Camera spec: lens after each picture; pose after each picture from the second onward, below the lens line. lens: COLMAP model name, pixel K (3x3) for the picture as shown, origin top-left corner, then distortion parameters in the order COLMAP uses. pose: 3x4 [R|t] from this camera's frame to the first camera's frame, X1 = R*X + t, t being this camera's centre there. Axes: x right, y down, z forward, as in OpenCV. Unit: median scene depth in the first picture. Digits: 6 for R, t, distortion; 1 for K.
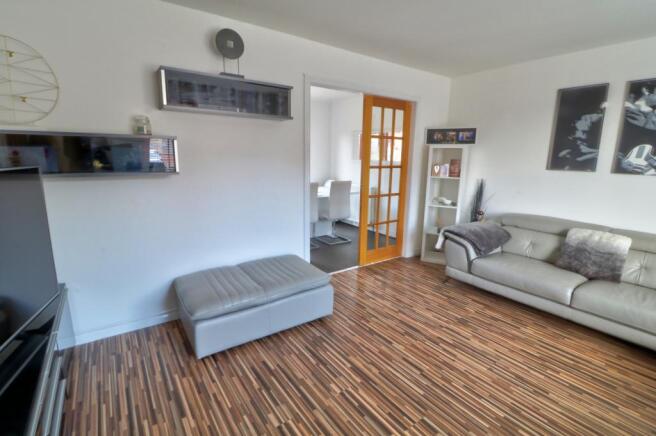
lens RADIAL K [[304.5, 0, 328.0], [0, 304.5, 218.0], [0, 0, 1]] dist [-0.023978, -0.000171]
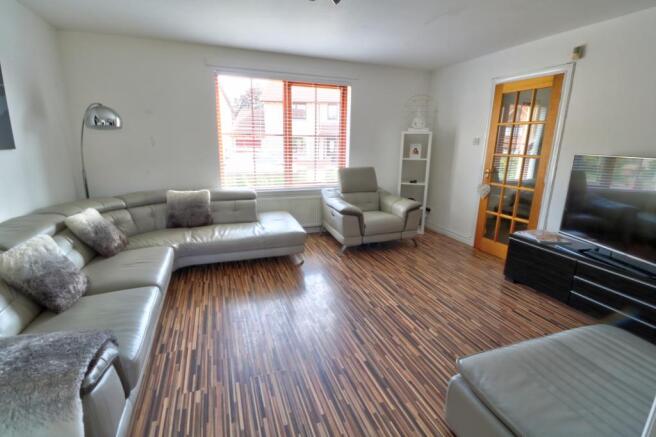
lens RADIAL K [[304.5, 0, 328.0], [0, 304.5, 218.5], [0, 0, 1]] dist [-0.023978, -0.000171]
pose [[-0.964036, -0.094970, 0.248224, 0.155052], [0.021067, 0.903731, 0.427583, -0.343671], [-0.264935, 0.417435, -0.869228, 1.760347]]
